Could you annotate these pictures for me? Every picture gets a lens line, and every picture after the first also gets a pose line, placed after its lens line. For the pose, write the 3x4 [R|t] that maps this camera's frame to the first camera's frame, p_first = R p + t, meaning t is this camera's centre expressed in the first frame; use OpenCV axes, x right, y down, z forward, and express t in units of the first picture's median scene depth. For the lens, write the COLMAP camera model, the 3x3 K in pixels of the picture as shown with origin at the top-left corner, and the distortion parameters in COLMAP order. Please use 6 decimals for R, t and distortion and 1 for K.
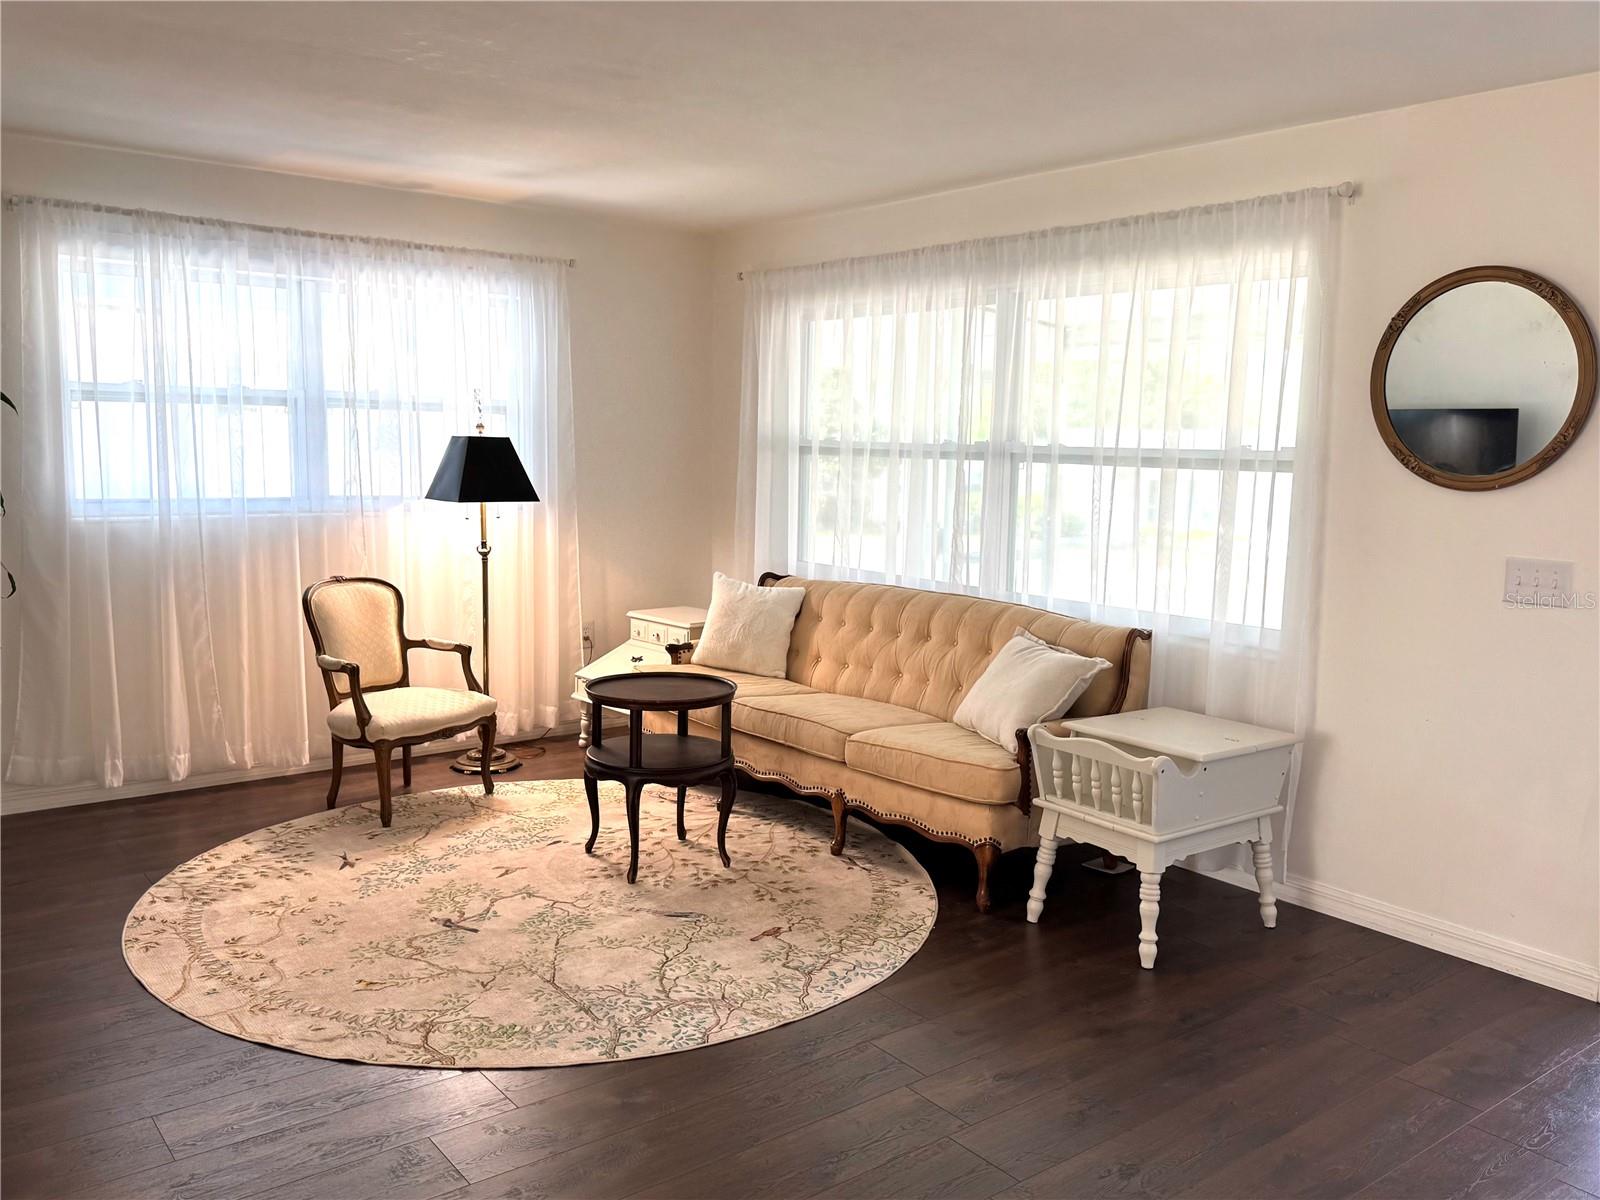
lens RADIAL K [[1282.0, 0, 798.8], [0, 1282.0, 605.2], [0, 0, 1]] dist [0.083851, -0.138001]
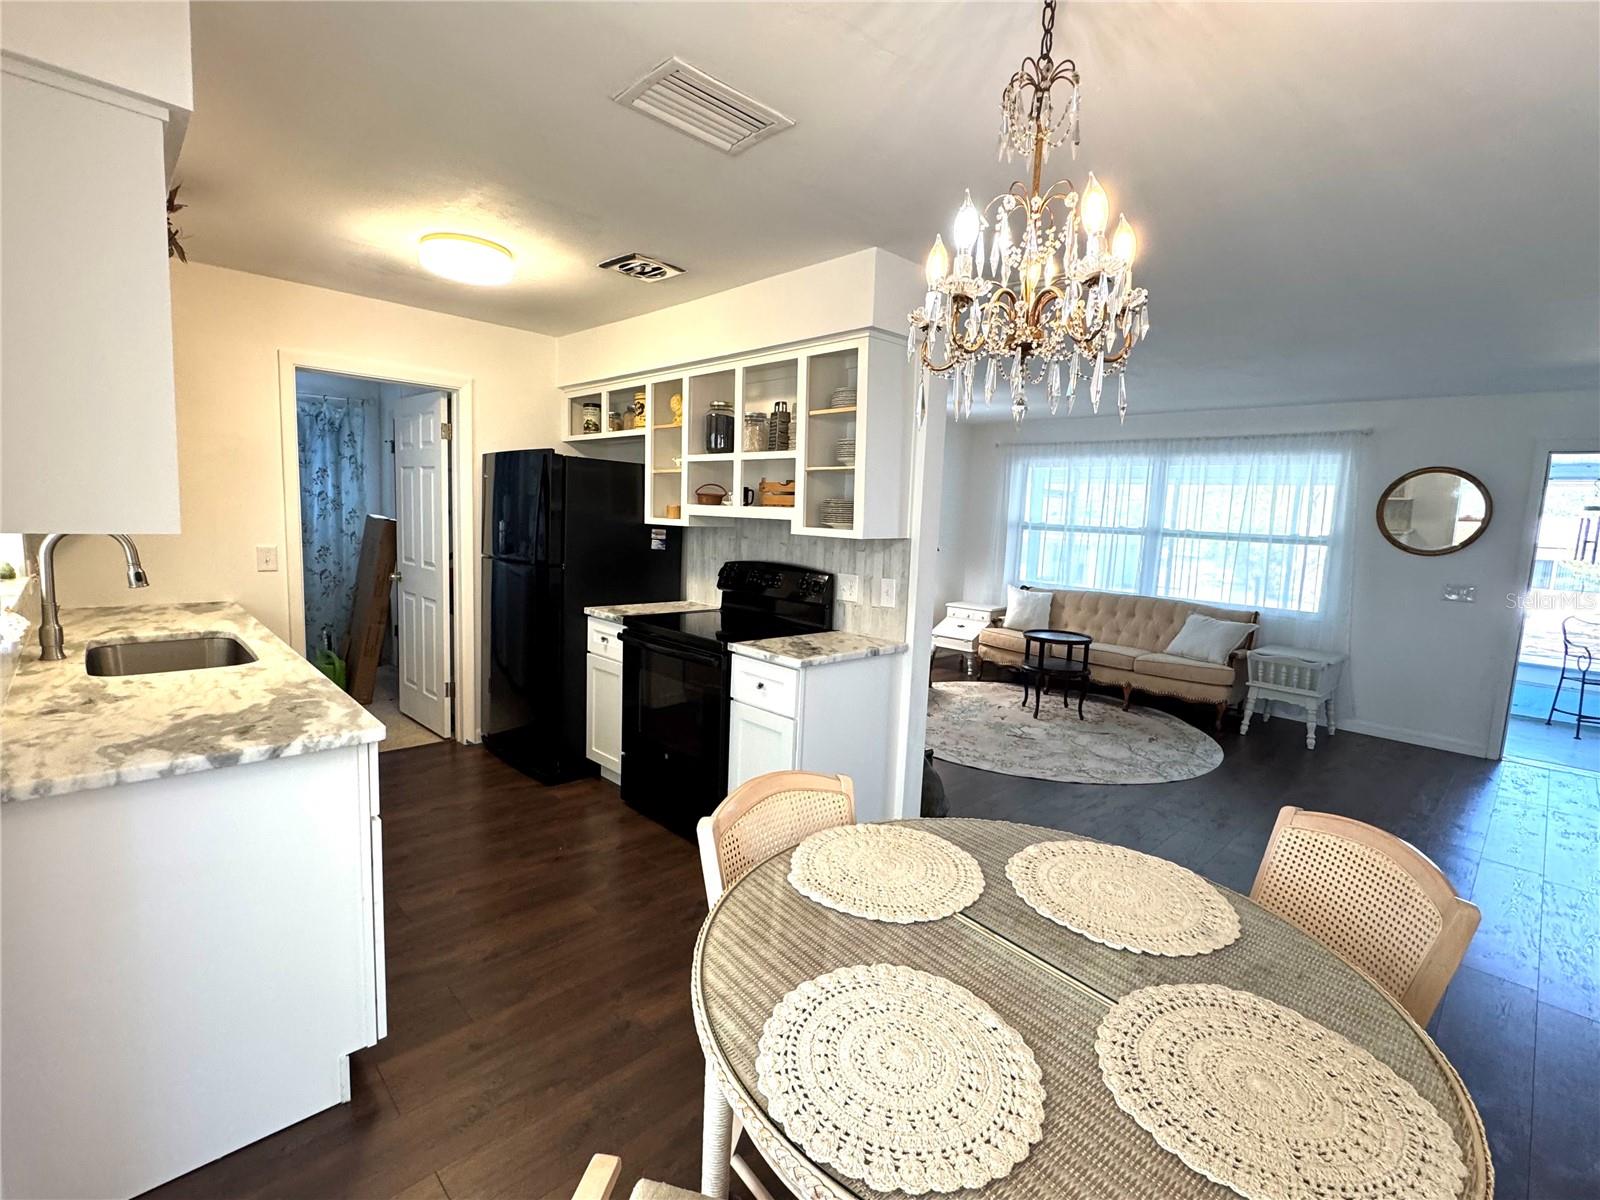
lens RADIAL K [[732.2, 0, 803.6], [0, 732.2, 593.5], [0, 0, 1]] dist [0.002792, 0.000294]
pose [[0.994219, 0.009208, 0.106971, -0.679749], [-0.007562, 0.999847, -0.015783, 0.012752], [-0.107100, 0.014883, 0.994137, -0.222127]]
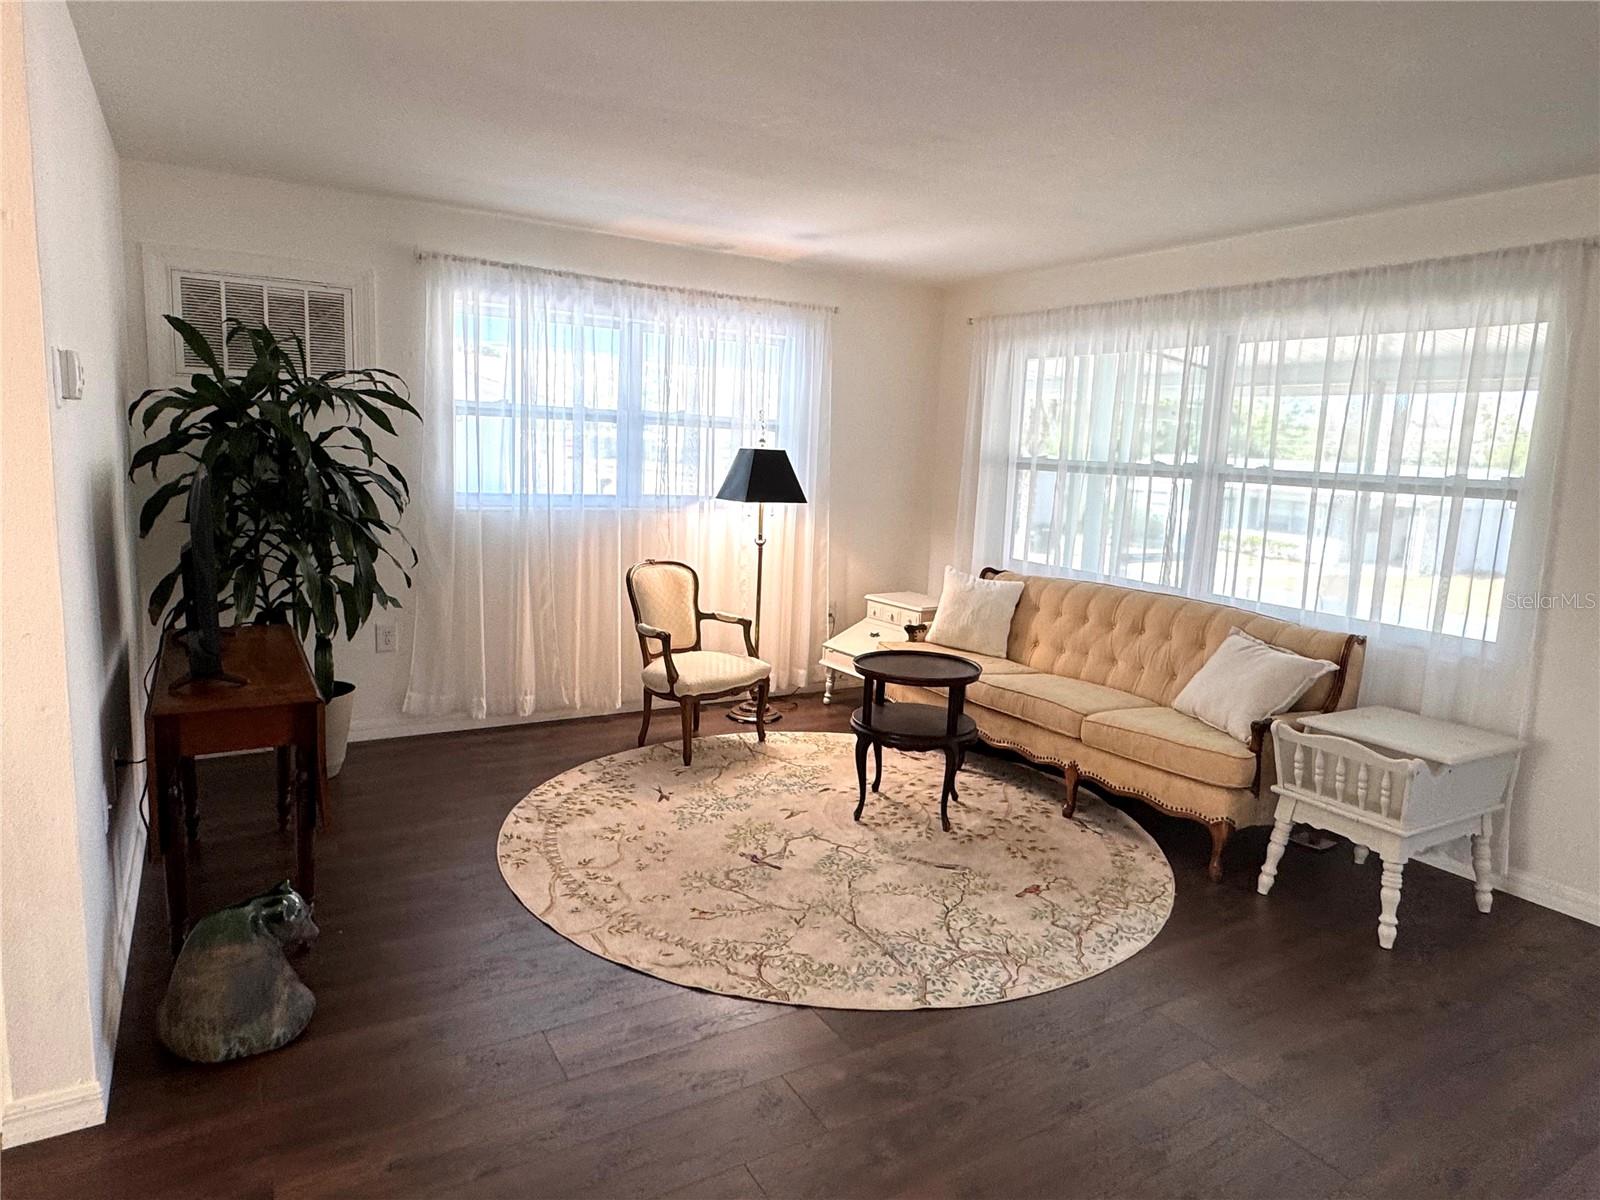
lens RADIAL K [[968.1, 0, 806.6], [0, 968.1, 590.5], [0, 0, 1]] dist [-0.010982, 0.000908]
pose [[0.991948, 0.040707, -0.119926, -0.109306], [-0.039502, 0.999142, 0.012409, -0.011690], [0.120328, -0.007572, 0.992705, 0.108229]]
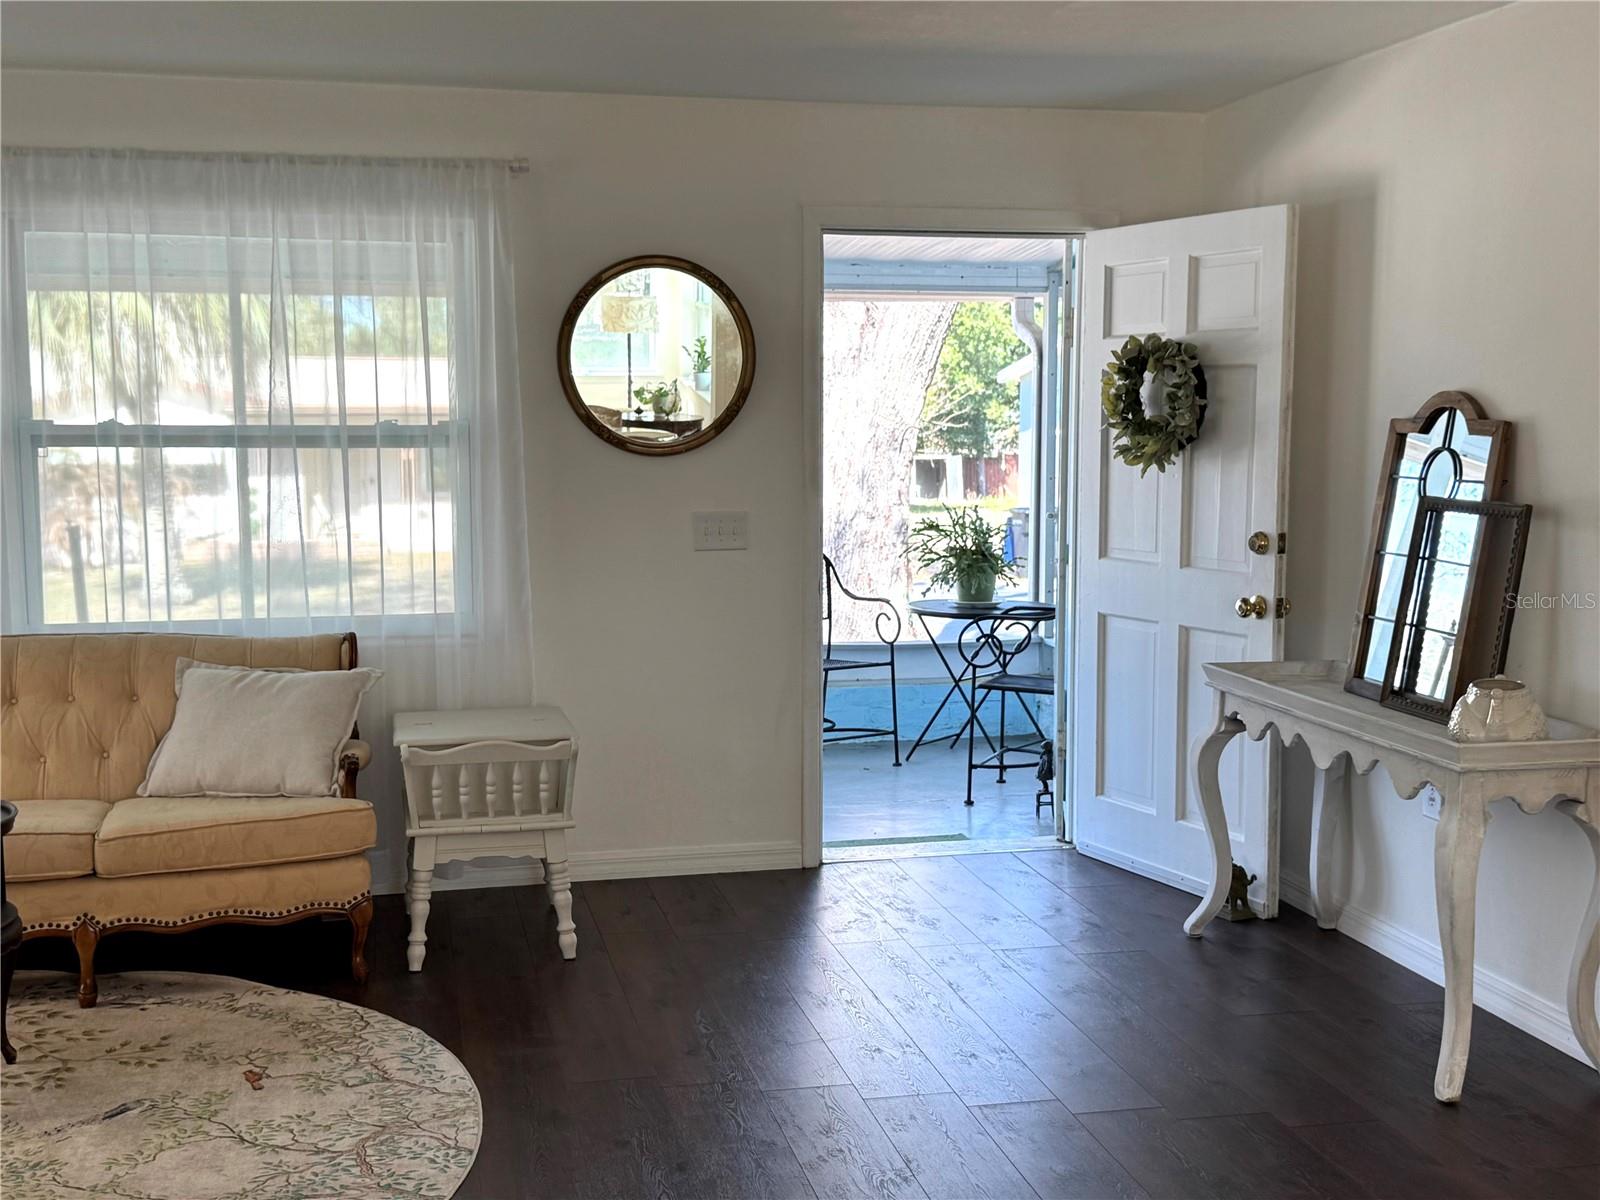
lens RADIAL K [[1850.2, 0, 798.9], [0, 1850.2, 598.1], [0, 0, 1]] dist [0.083936, 0.000000]
pose [[0.428229, -0.118547, 0.895861, -0.716707], [0.131215, 0.989009, 0.068151, -0.049408], [-0.894093, 0.088366, 0.439077, 0.173680]]
